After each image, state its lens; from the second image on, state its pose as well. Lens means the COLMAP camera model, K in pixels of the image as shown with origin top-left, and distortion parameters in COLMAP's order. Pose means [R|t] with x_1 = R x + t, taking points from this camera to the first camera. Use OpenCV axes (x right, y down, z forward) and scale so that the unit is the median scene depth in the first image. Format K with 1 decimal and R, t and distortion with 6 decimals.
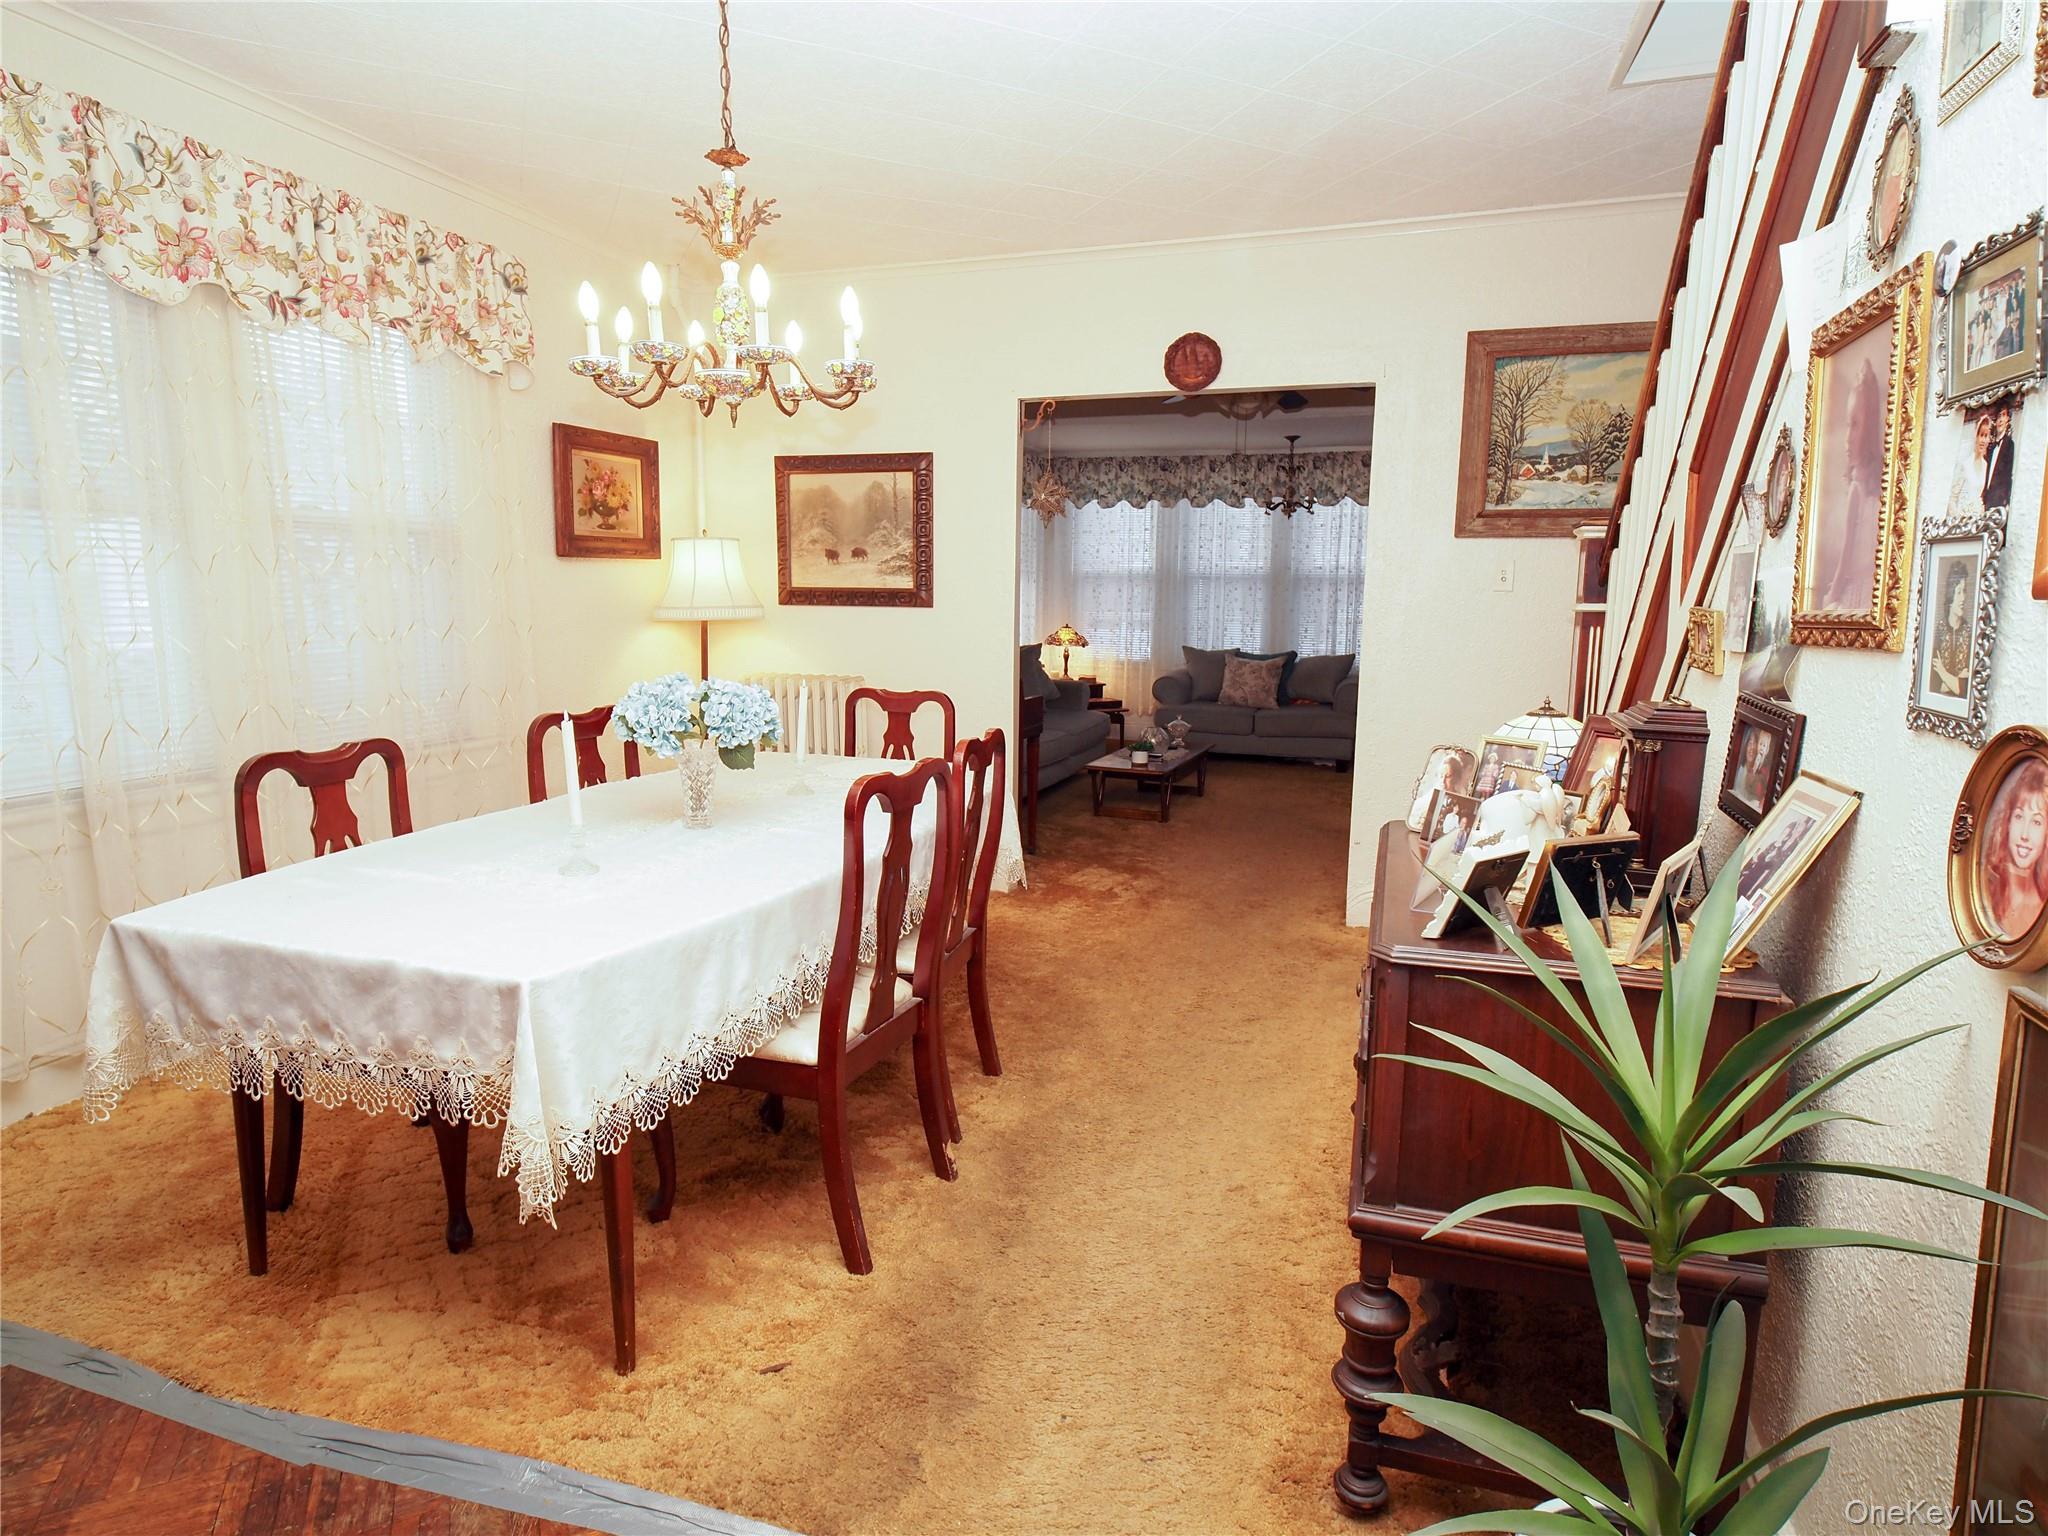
lens RADIAL K [[1124.2, 0, 1027.3], [0, 1124.2, 763.4], [0, 0, 1]] dist [-0.016670, -0.000143]
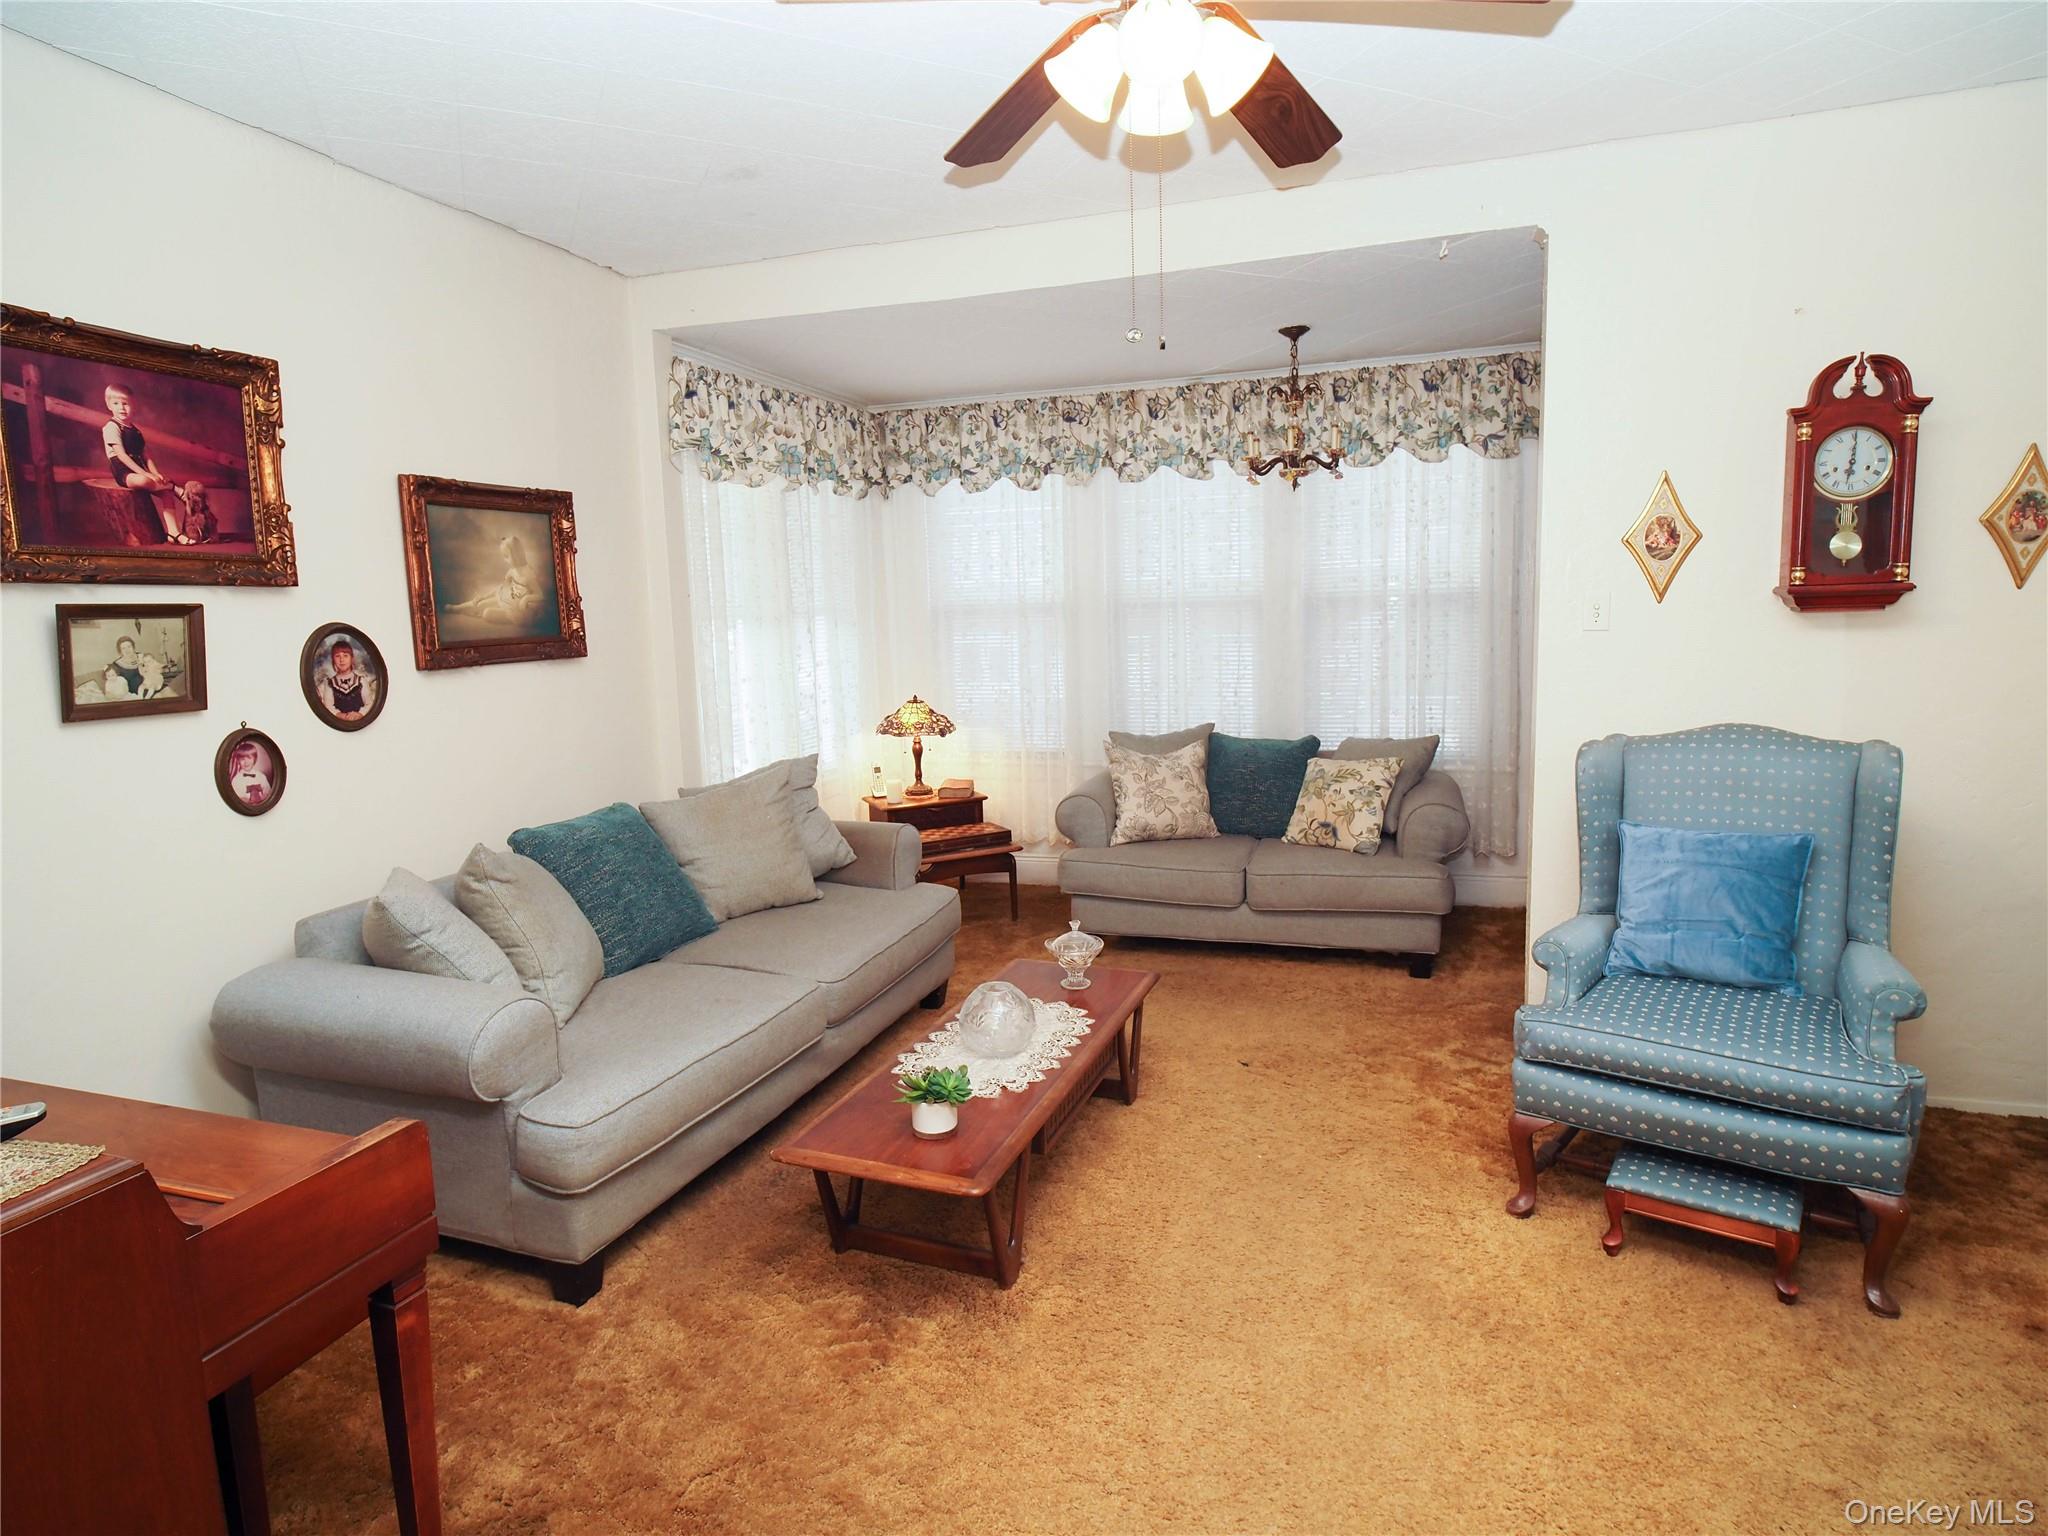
lens RADIAL K [[1124.2, 0, 1020.5], [0, 1124.2, 758.1], [0, 0, 1]] dist [-0.016670, -0.000143]
pose [[0.998893, -0.045633, -0.011404, 0.096284], [0.045533, 0.998923, -0.008883, -0.086668], [0.011797, 0.008354, 0.999896, 0.434402]]
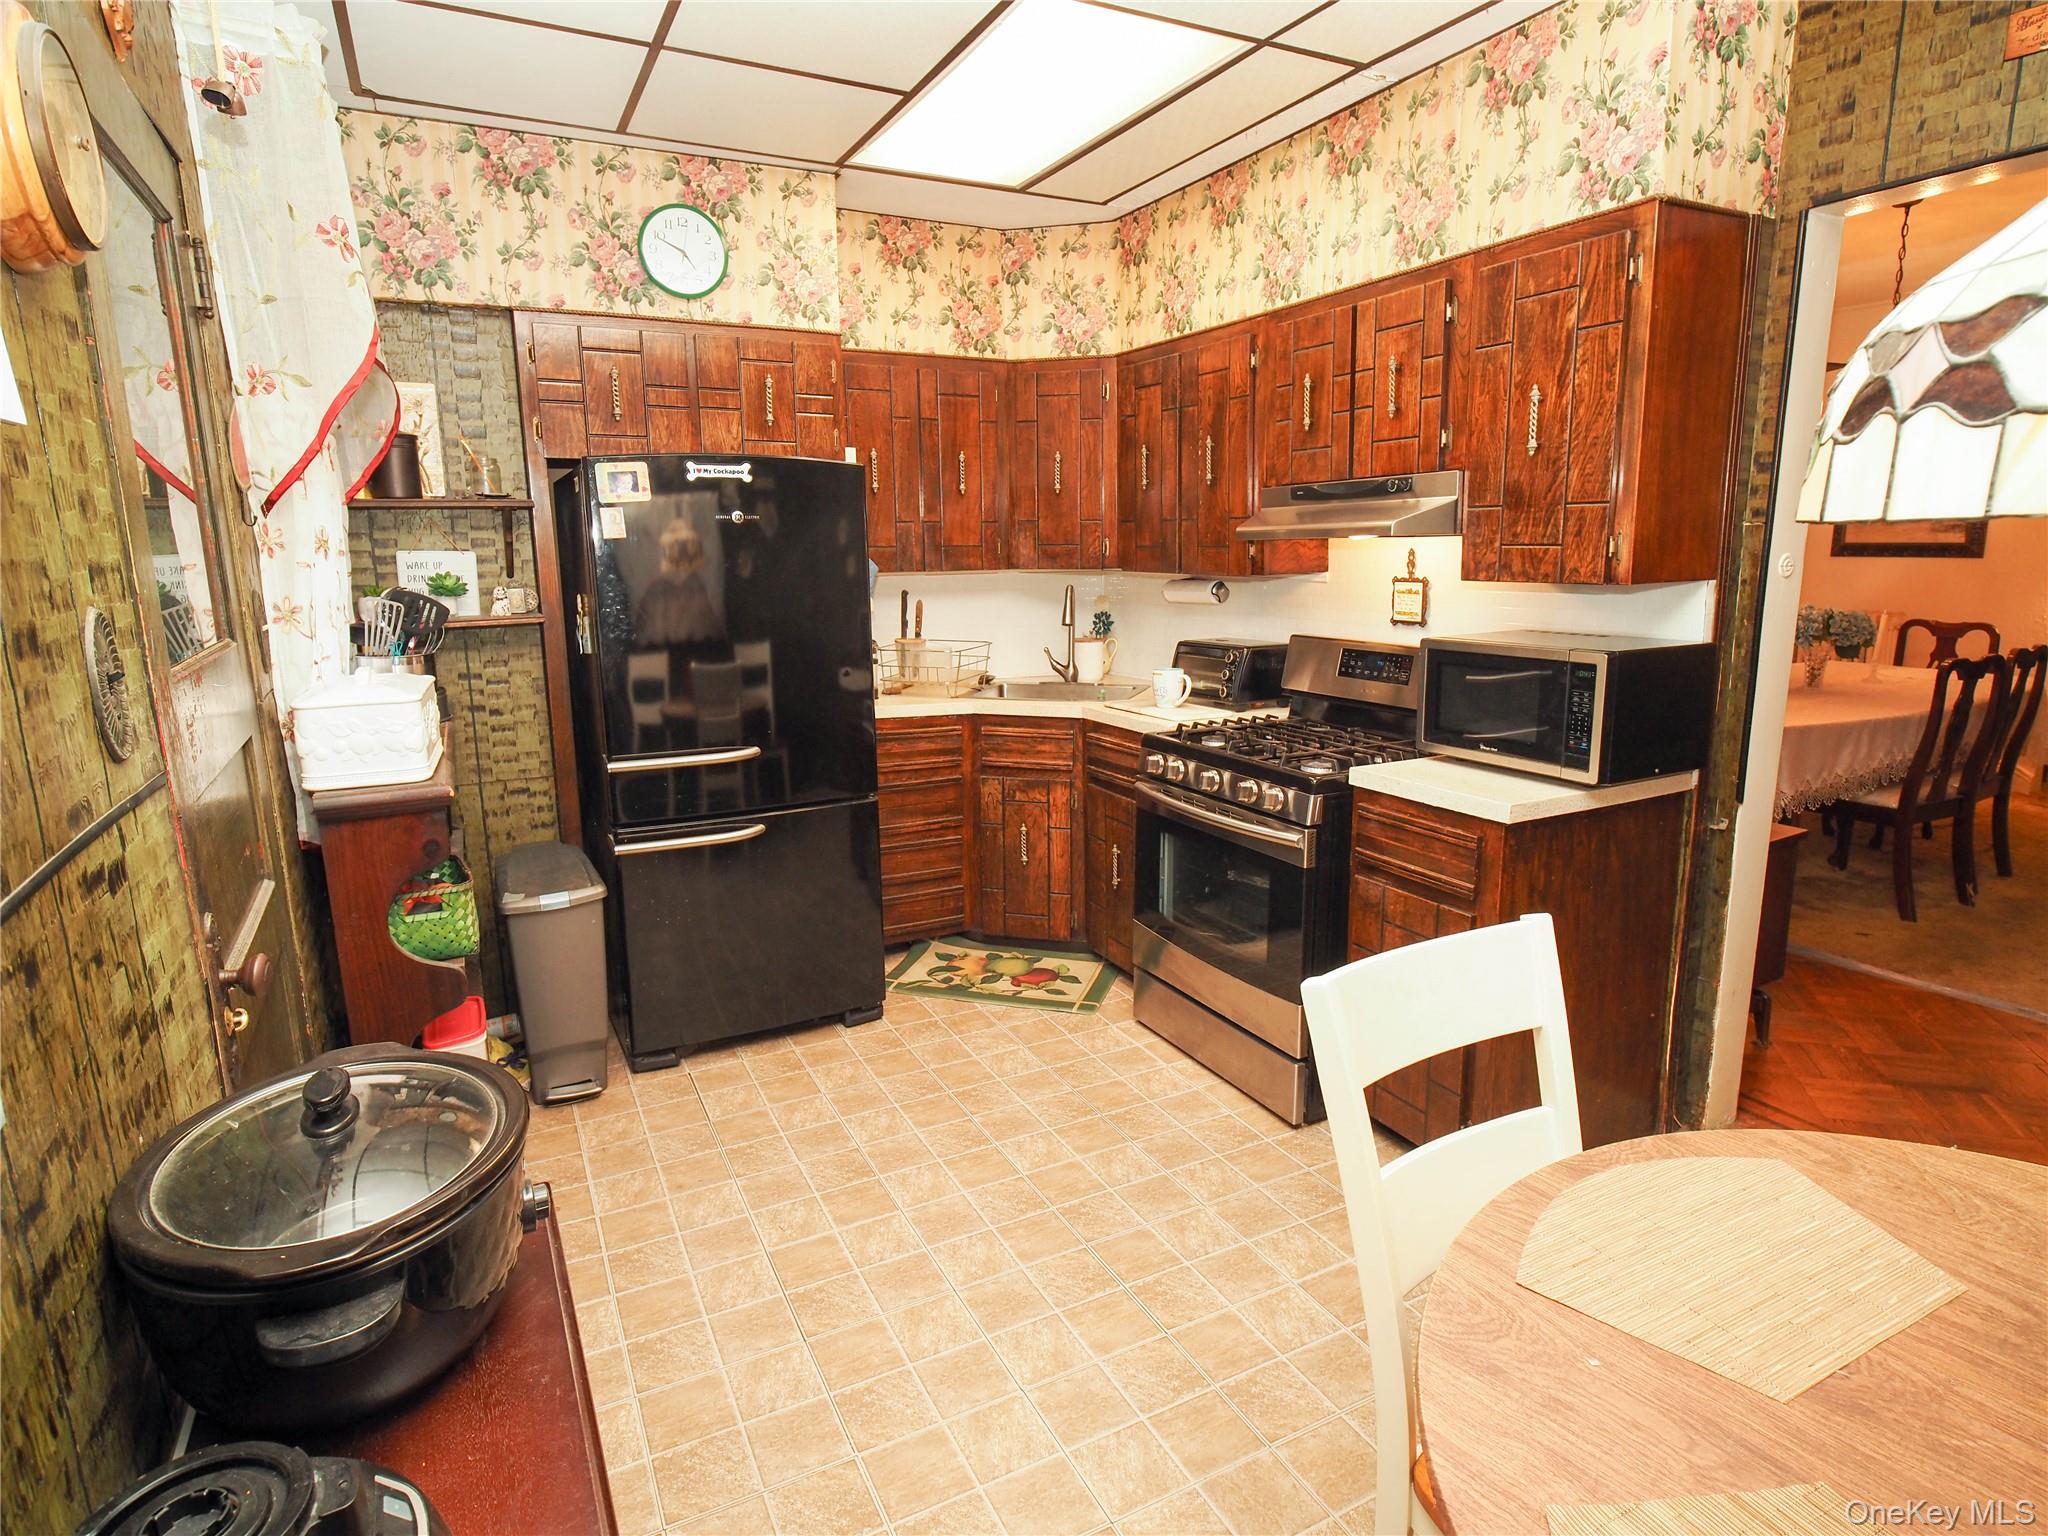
lens RADIAL K [[1124.2, 0, 1025.5], [0, 1124.2, 765.6], [0, 0, 1]] dist [-0.016670, -0.000143]
pose [[0.726235, 0.098053, -0.680418, 0.006933], [-0.064295, 0.995125, 0.074780, 0.083012], [0.684433, -0.010561, 0.728999, -0.772663]]
